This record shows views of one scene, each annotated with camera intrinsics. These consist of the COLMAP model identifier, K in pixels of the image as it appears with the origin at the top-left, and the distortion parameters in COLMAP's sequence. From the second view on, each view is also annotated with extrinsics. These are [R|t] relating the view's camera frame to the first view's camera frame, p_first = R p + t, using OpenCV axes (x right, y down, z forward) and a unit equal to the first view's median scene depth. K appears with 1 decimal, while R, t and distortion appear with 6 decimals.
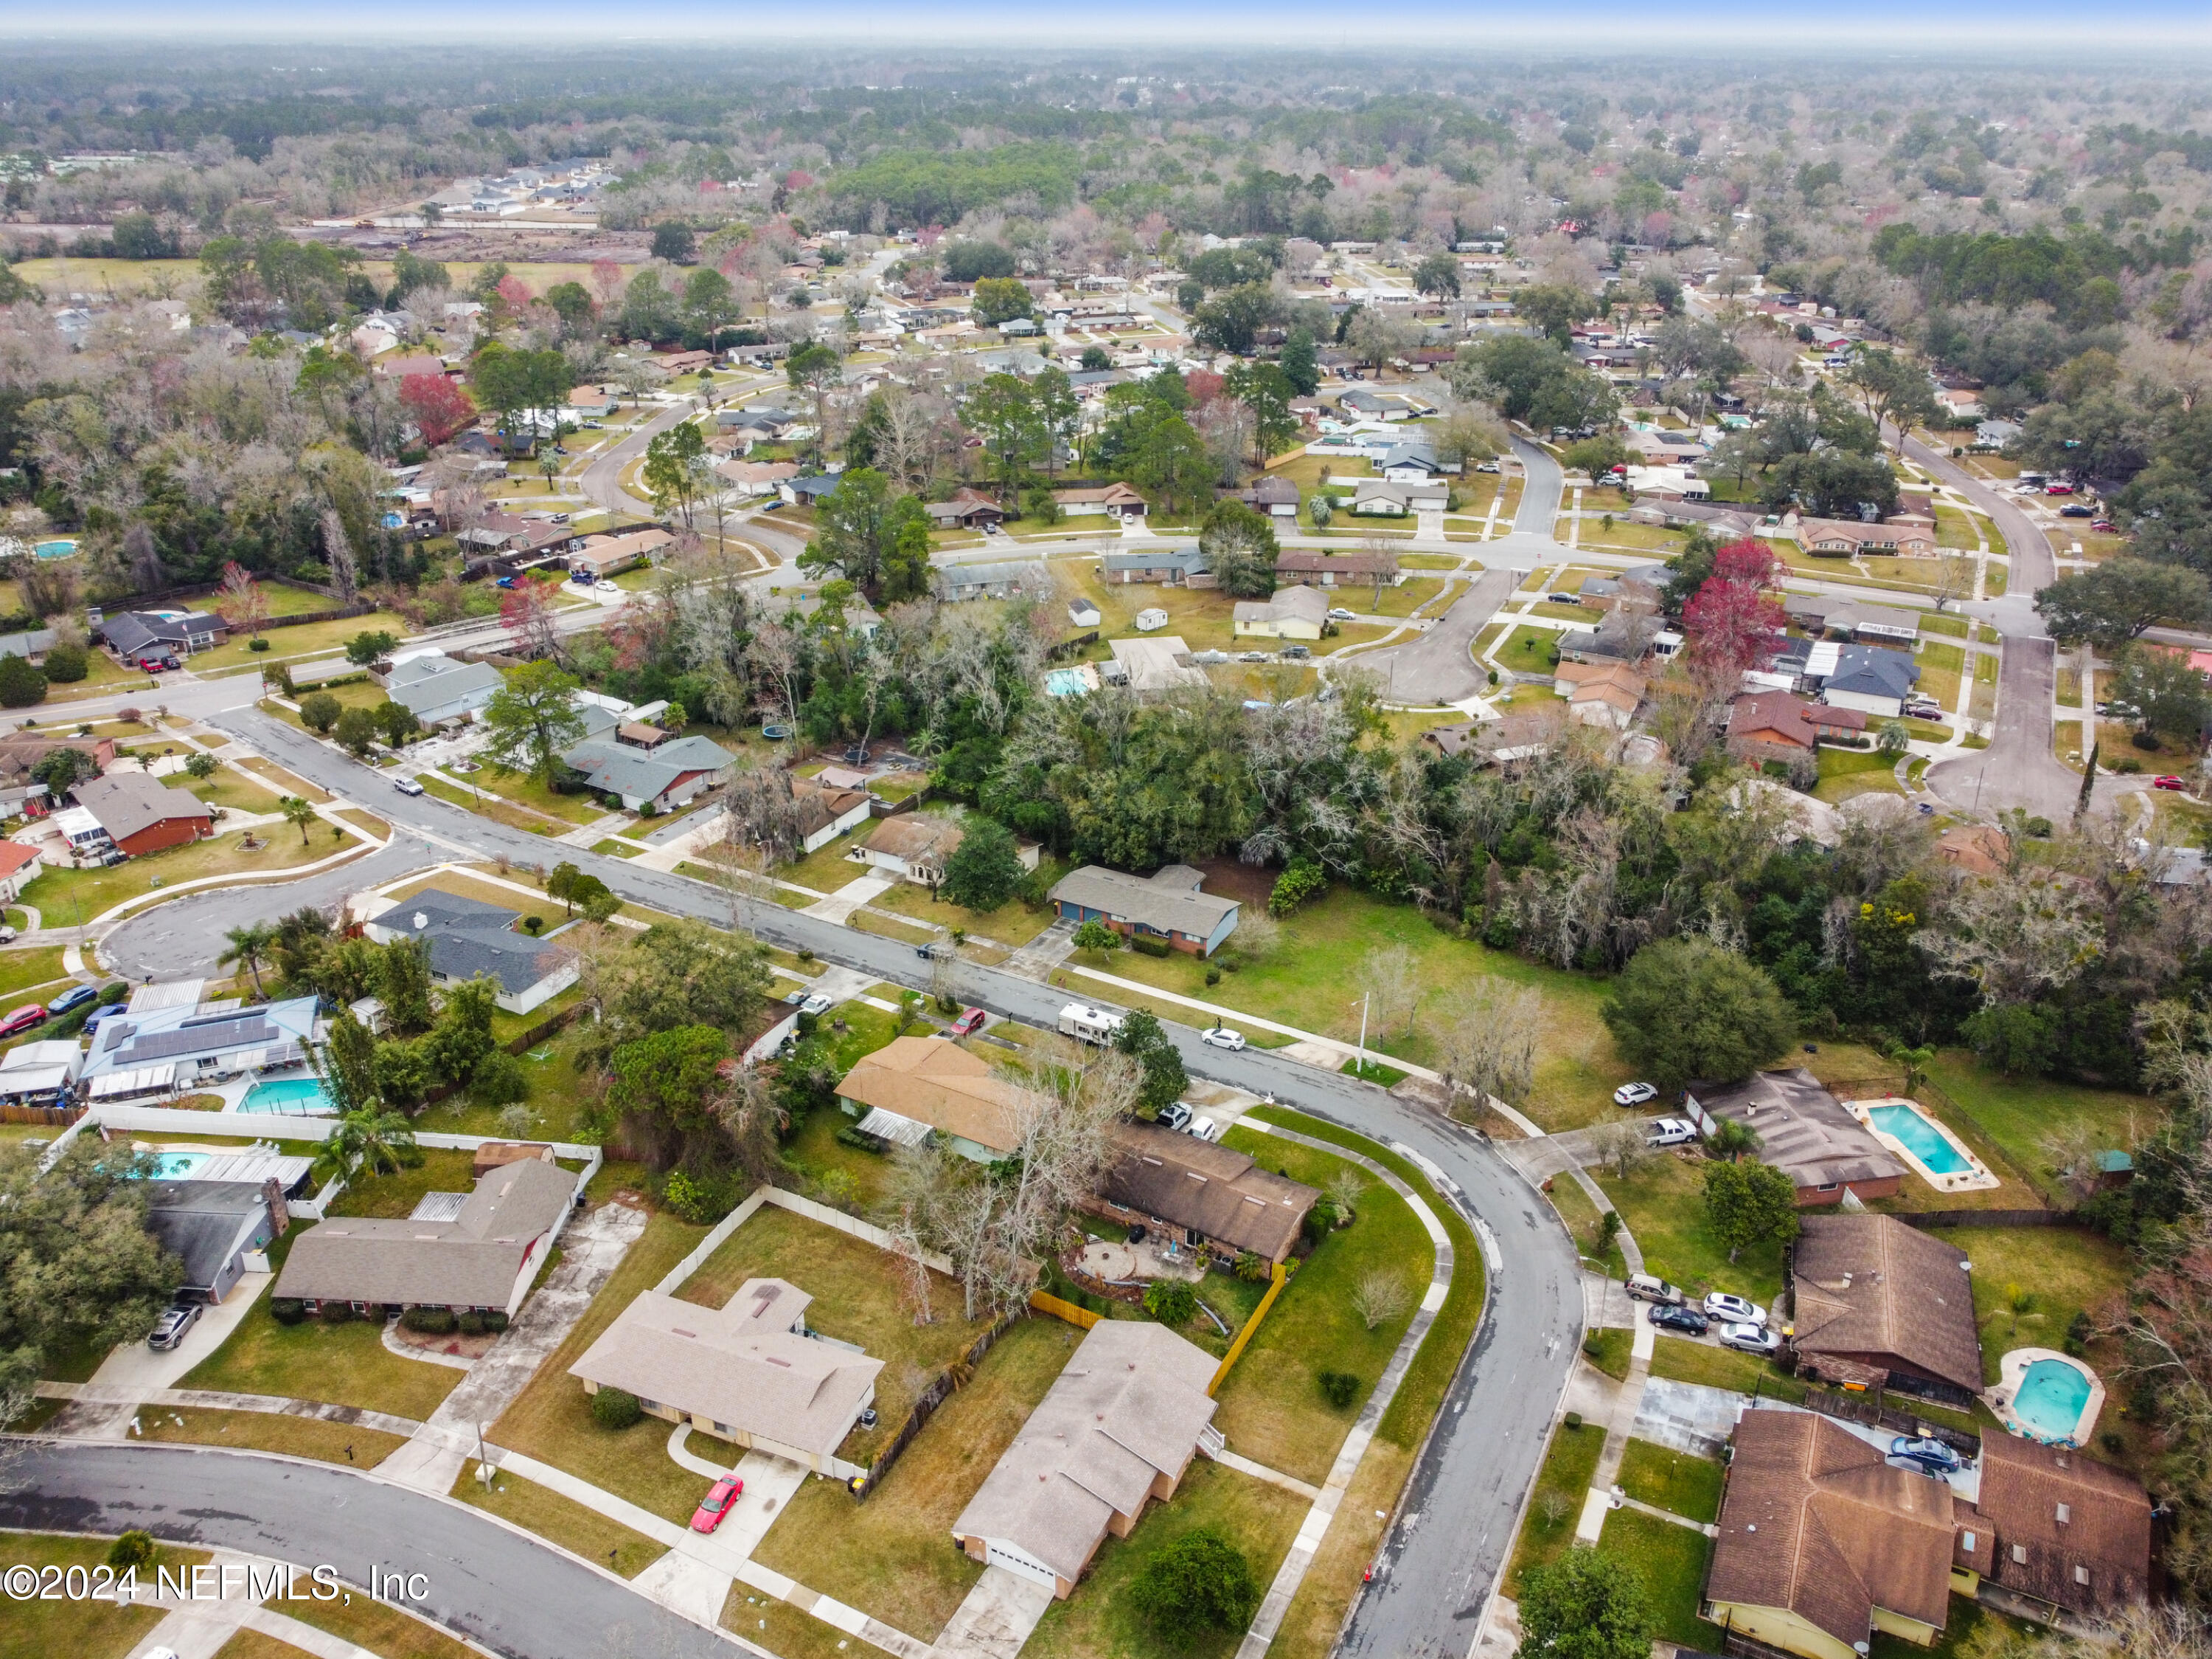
lens RADIAL K [[1665.1, 0, 1106.0], [0, 1665.1, 829.5], [0, 0, 1]] dist [0.004234, -0.005567]
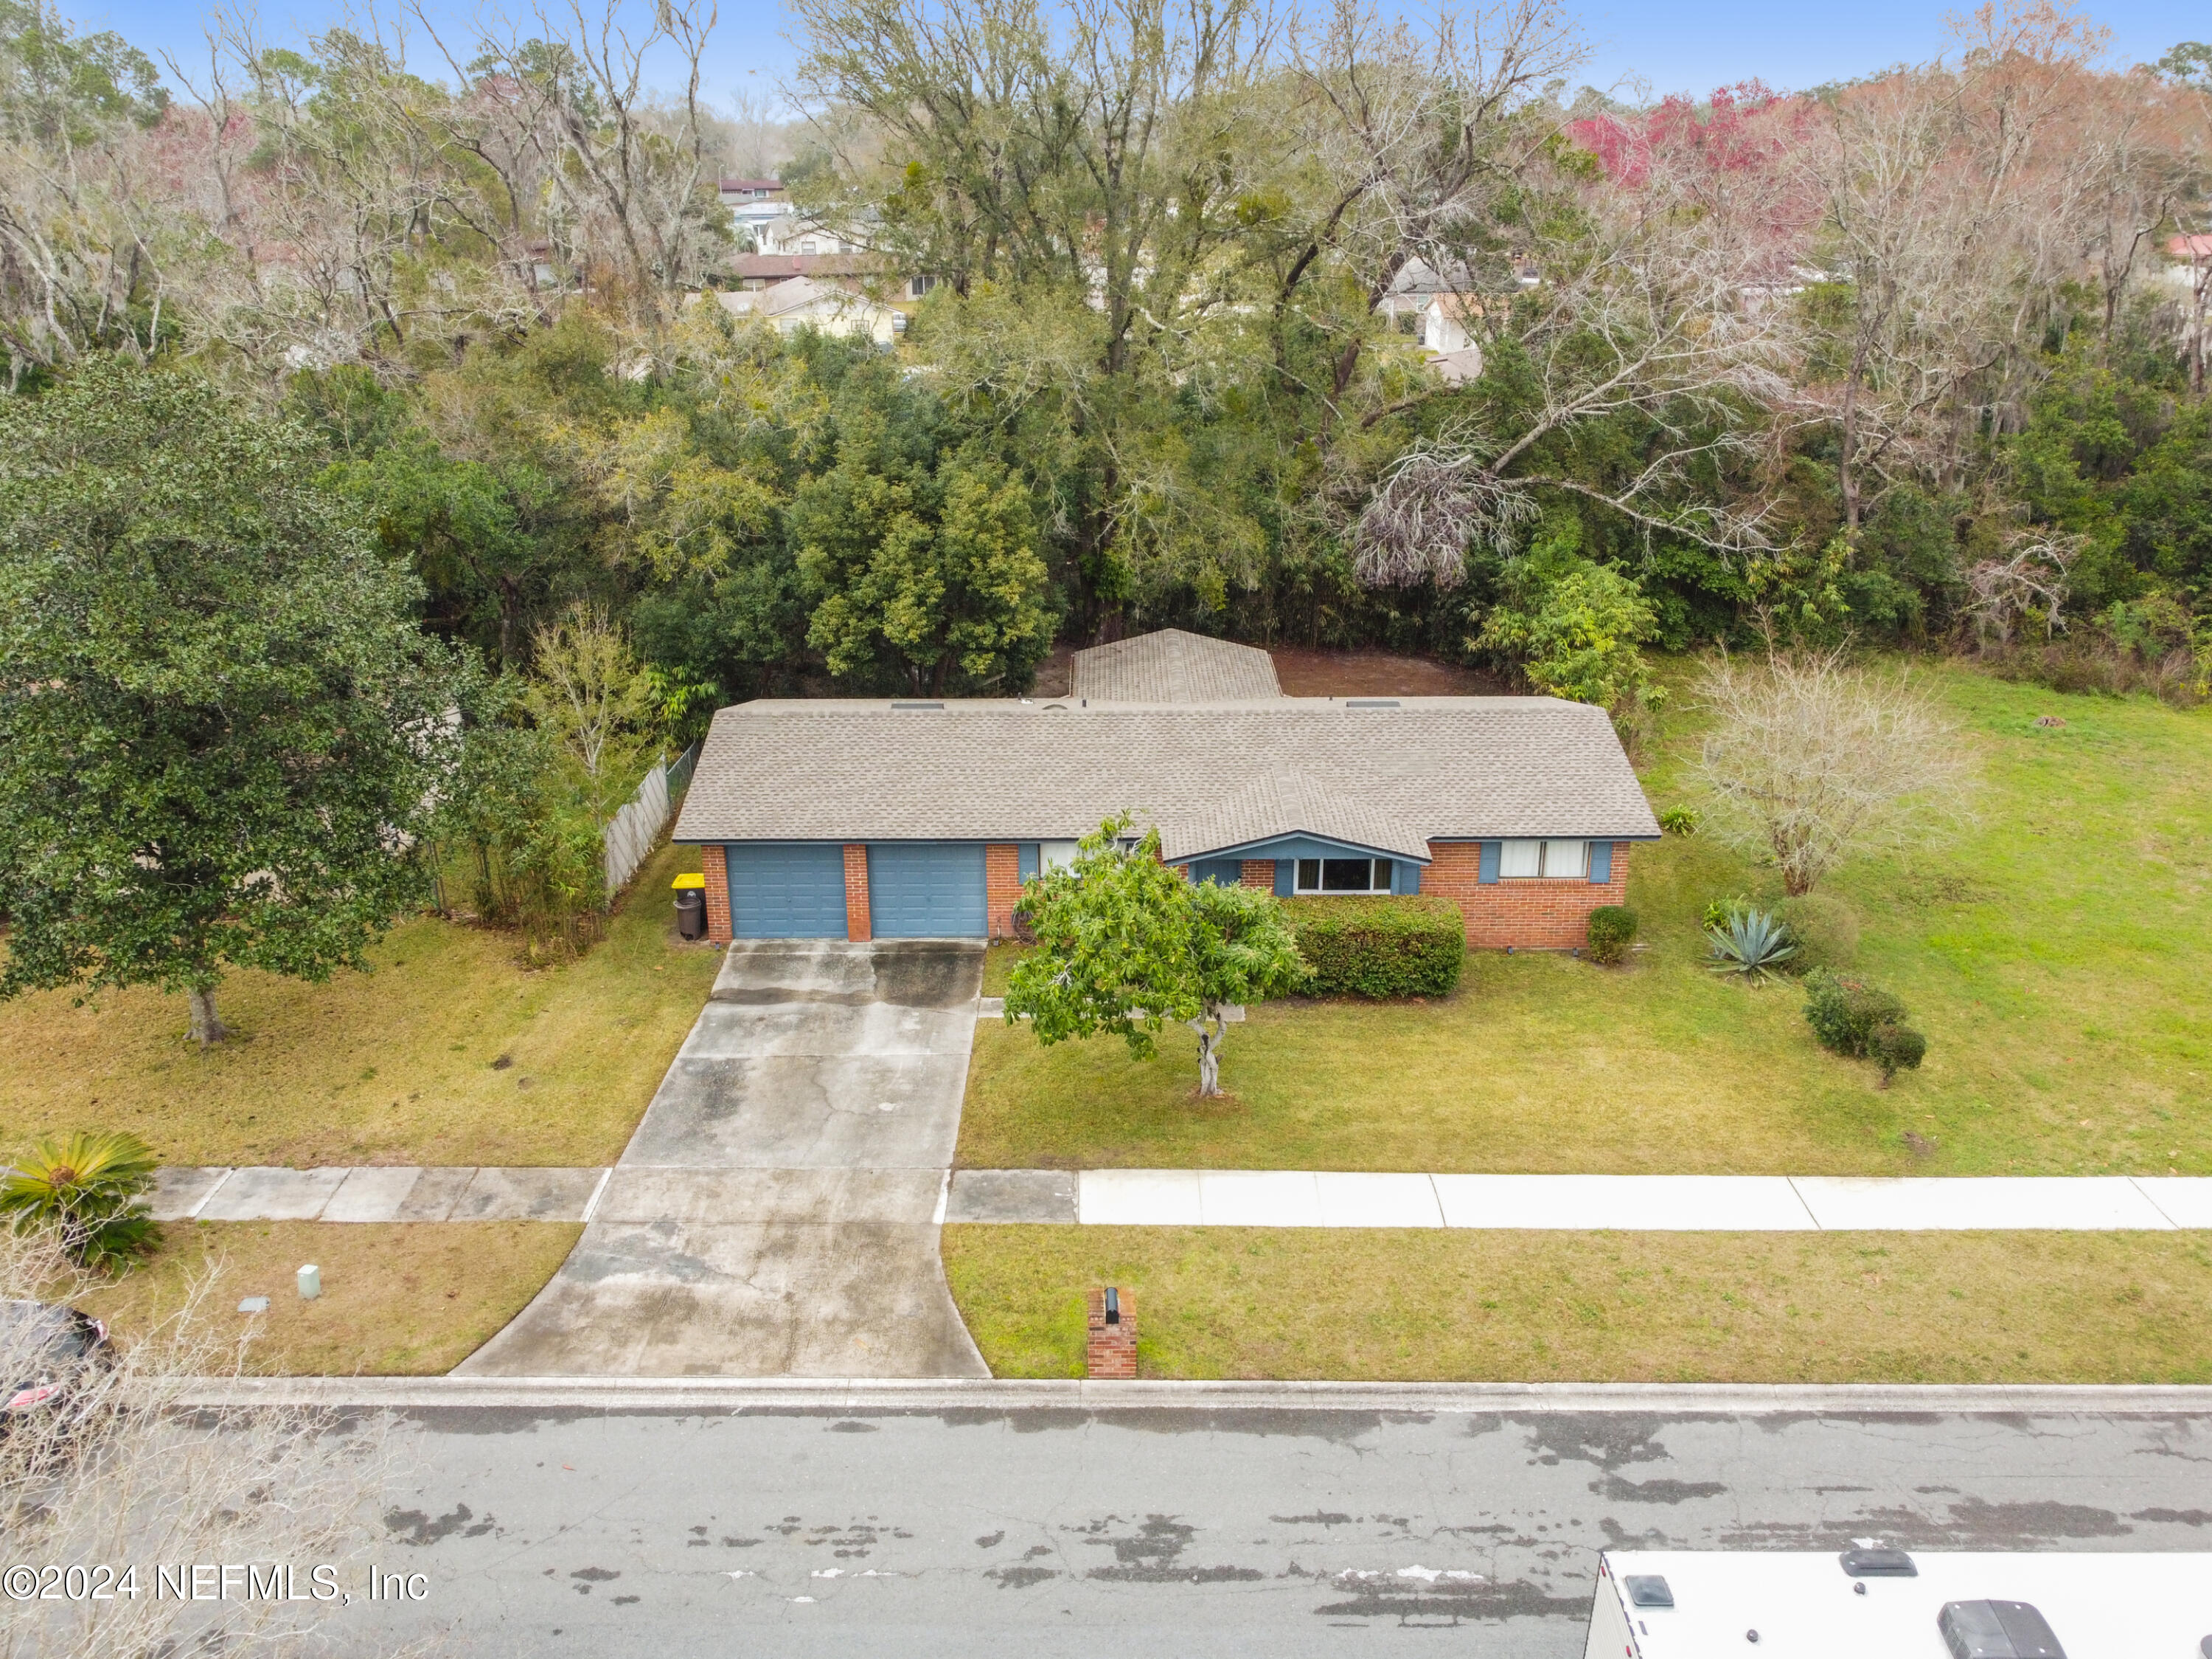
lens RADIAL K [[1719.0, 0, 1106.0], [0, 1719.0, 829.5], [0, 0, 1]] dist [0.005474, -0.012844]
pose [[0.880104, -0.182584, 0.438269, -0.073331], [0.214844, 0.976336, -0.024691, 0.055993], [-0.423389, 0.115890, 0.898505, 0.847151]]
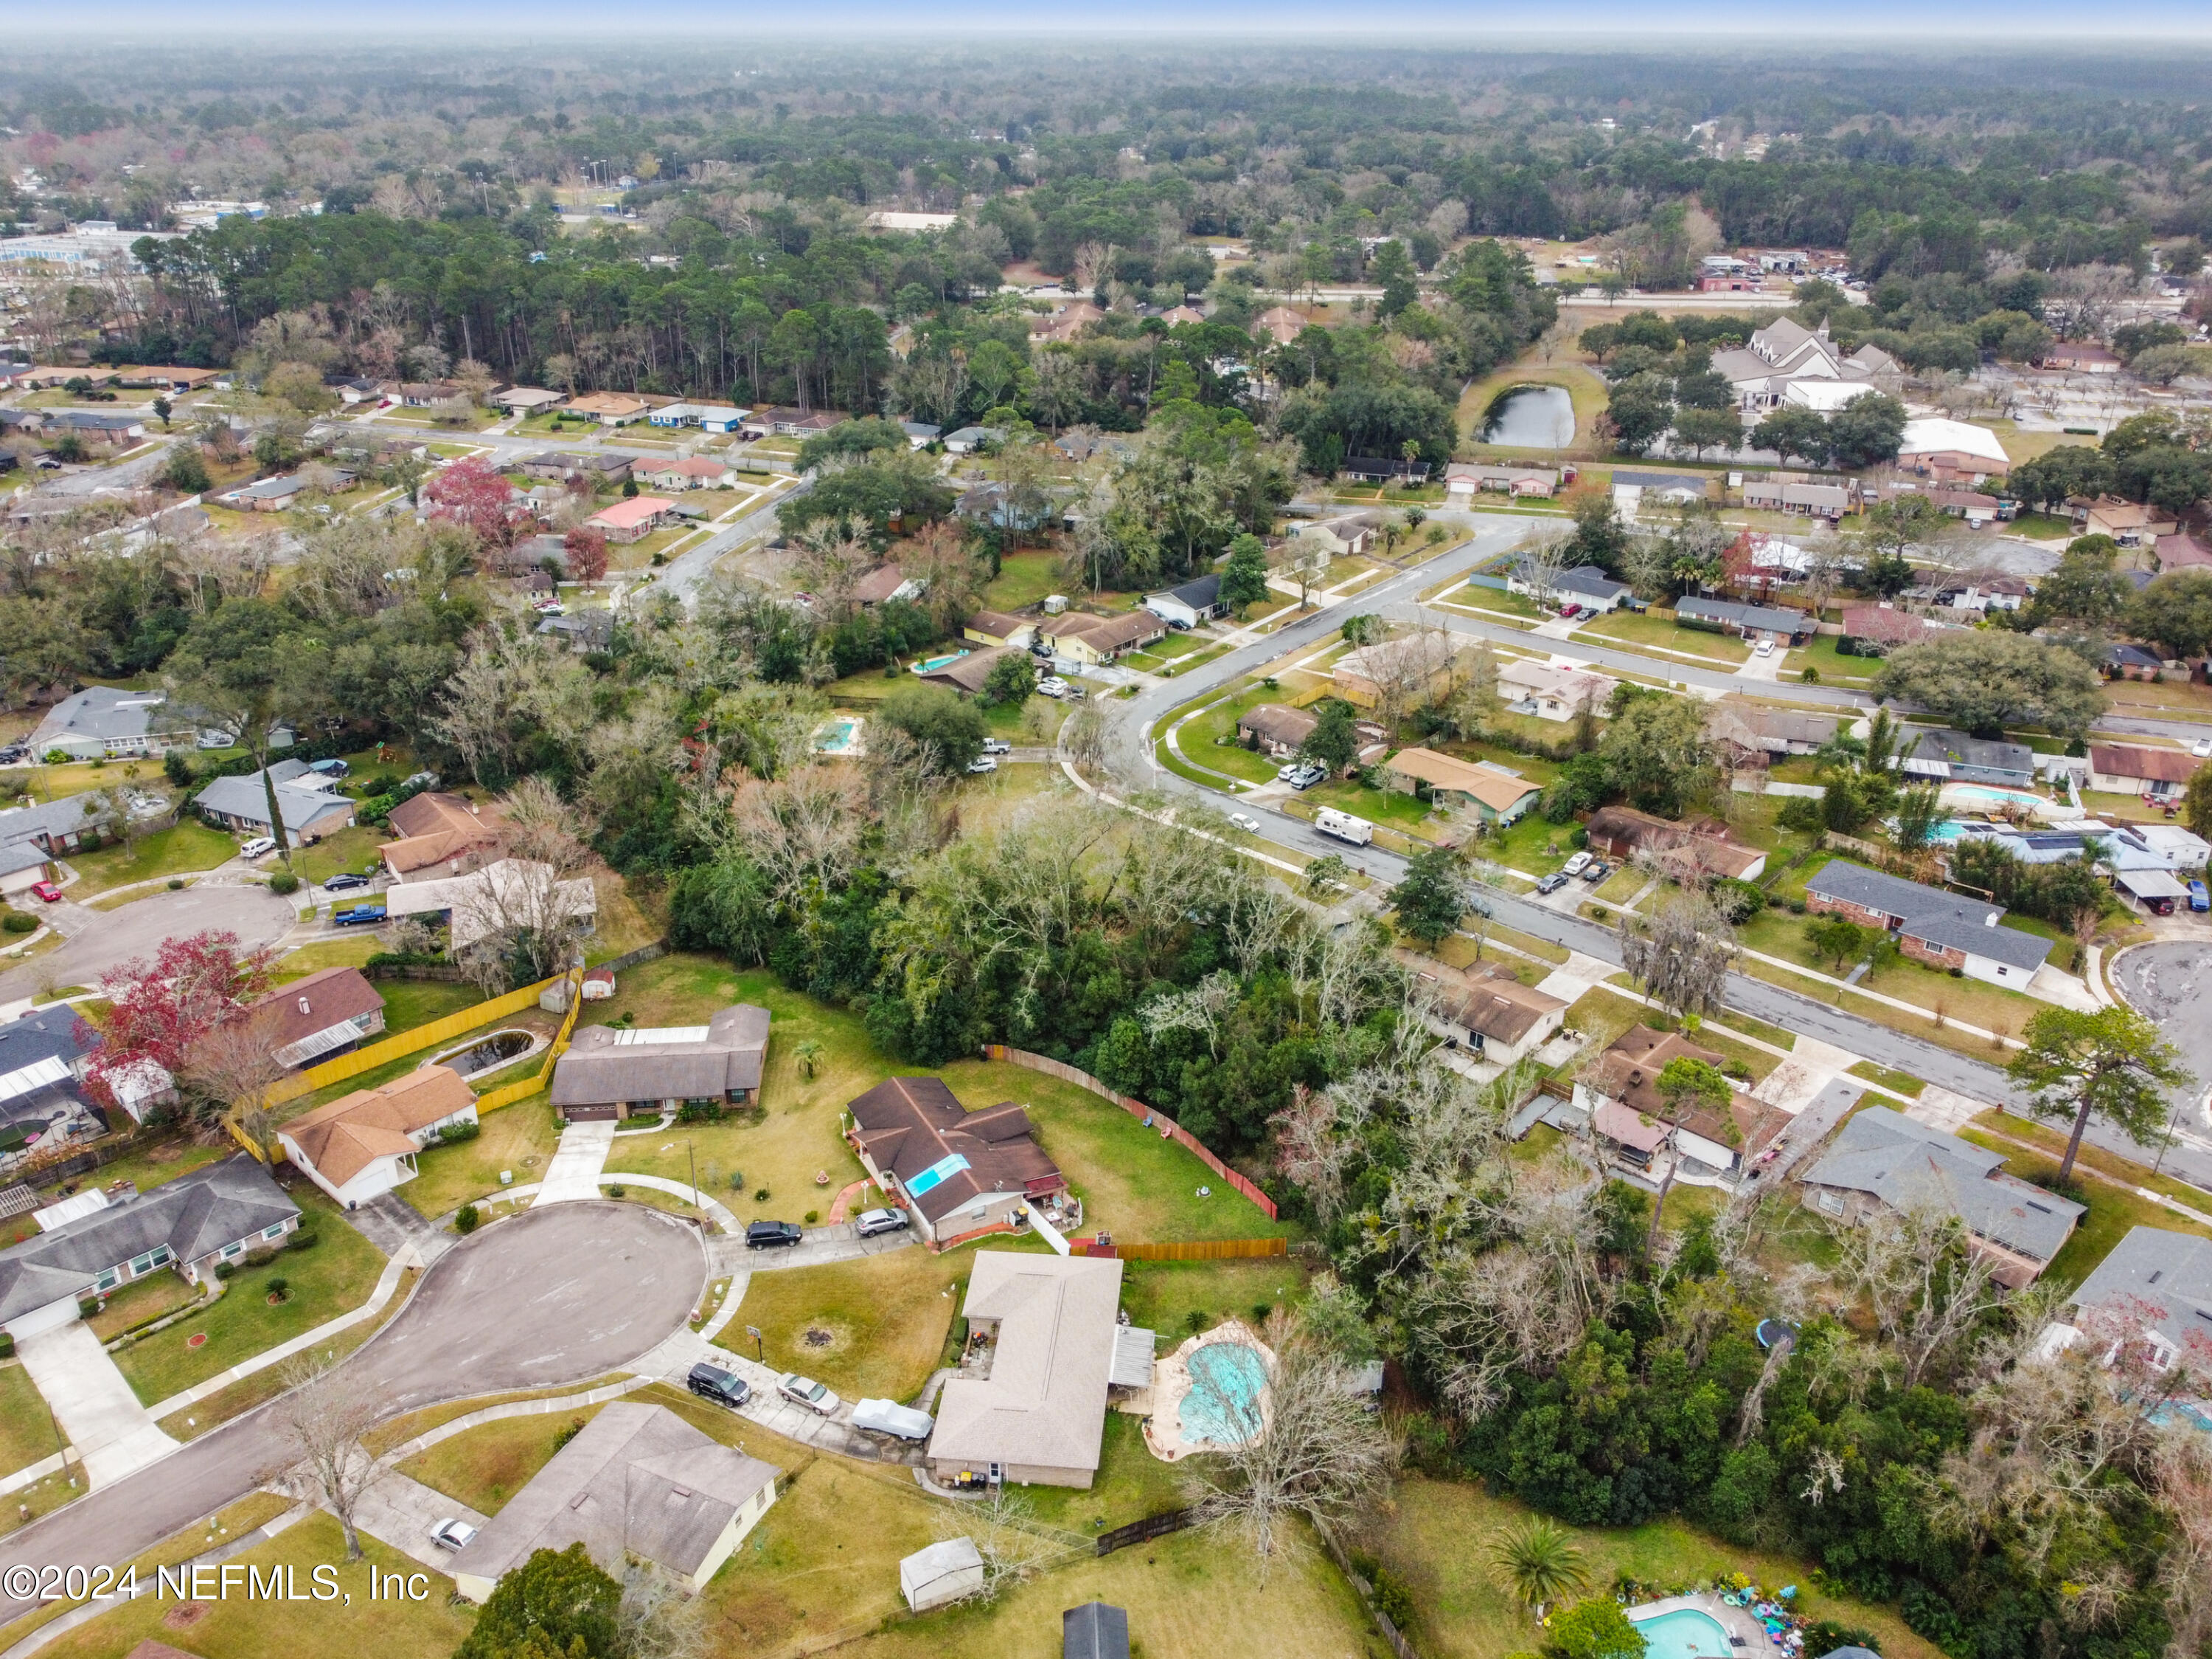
lens RADIAL K [[1719.0, 0, 1106.0], [0, 1719.0, 829.5], [0, 0, 1]] dist [0.005474, -0.012844]
pose [[-0.965469, -0.116529, 0.233003, -0.123255], [0.108649, 0.632788, 0.766665, -0.816186], [-0.236780, 0.765506, -0.598277, 1.657406]]
